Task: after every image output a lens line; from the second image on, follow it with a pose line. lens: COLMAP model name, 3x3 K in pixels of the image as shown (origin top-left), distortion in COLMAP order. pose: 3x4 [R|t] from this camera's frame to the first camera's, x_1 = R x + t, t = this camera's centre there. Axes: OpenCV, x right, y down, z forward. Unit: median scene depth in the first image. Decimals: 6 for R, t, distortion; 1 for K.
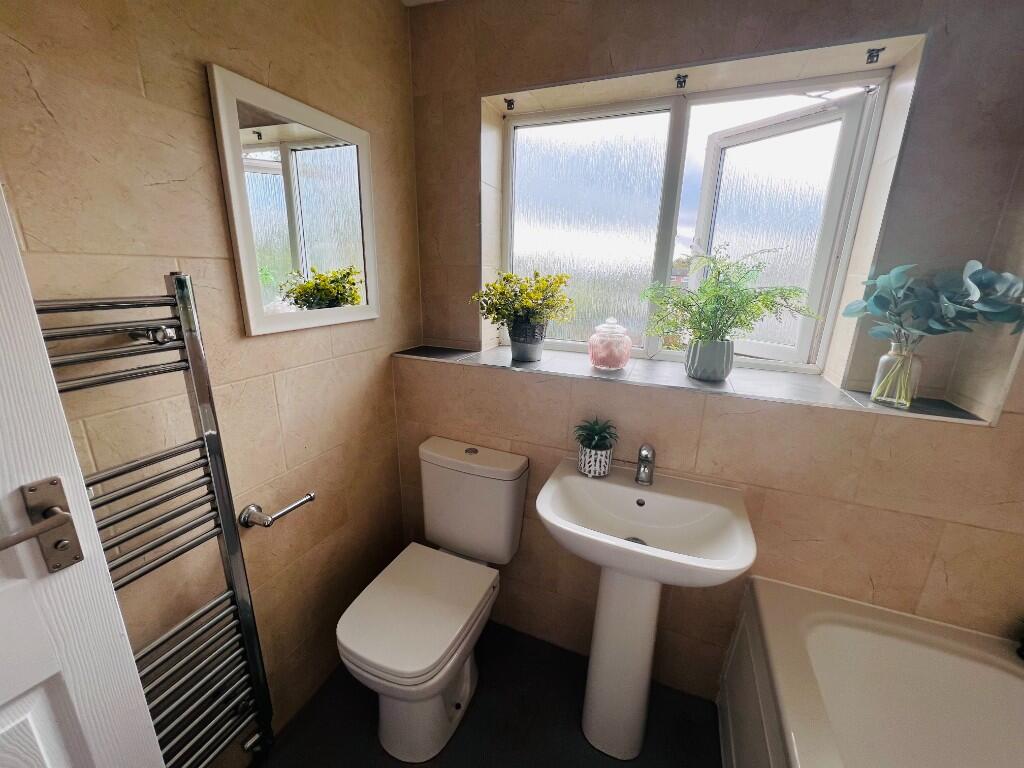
lens RADIAL K [[409.7, 0, 511.1], [0, 409.7, 383.1], [0, 0, 1]] dist [-0.001023, 0.000725]
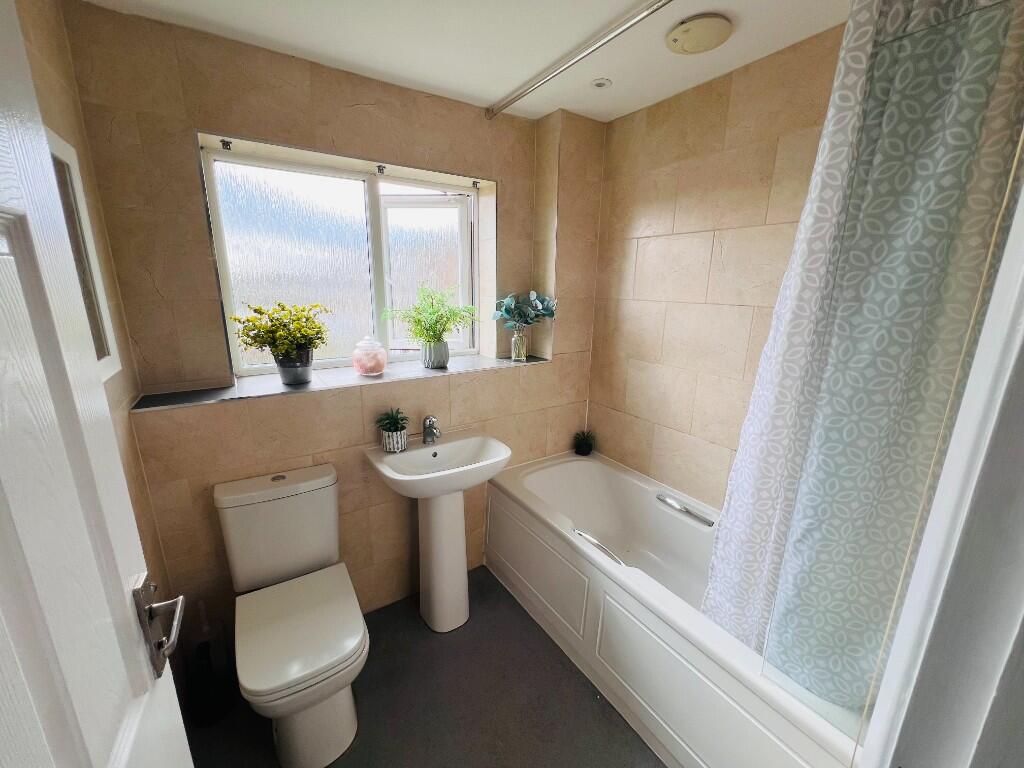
lens RADIAL K [[409.7, 0, 511.1], [0, 409.7, 383.1], [0, 0, 1]] dist [-0.001023, 0.000725]
pose [[0.561703, -0.210879, 0.800012, -0.641479], [0.223000, 0.969773, 0.099055, -0.045023], [-0.796718, 0.122763, 0.591751, -0.130693]]
